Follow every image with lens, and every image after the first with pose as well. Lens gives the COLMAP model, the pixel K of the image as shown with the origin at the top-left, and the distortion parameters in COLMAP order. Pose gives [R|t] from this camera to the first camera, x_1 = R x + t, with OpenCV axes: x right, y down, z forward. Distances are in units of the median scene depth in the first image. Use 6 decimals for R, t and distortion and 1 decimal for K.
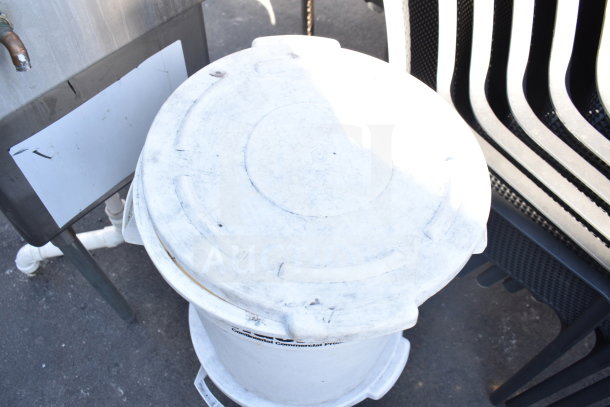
lens RADIAL K [[524.3, 0, 305.0], [0, 524.3, 203.5], [0, 0, 1]] dist [-0.111146, 0.012235]
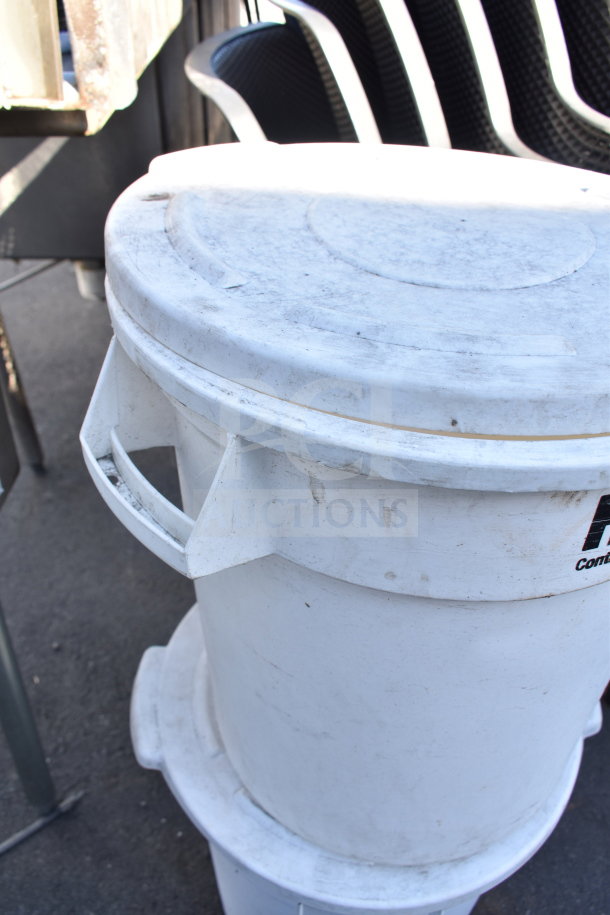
lens RADIAL K [[786.5, 0, 305.0], [0, 786.5, 457.5], [0, 0, 1]] dist [-0.111146, 0.012235]
pose [[0.775589, -0.411016, 0.479091, -0.561051], [0.528195, 0.838158, -0.136020, 0.131873], [-0.345647, 0.358549, 0.867162, 0.481910]]
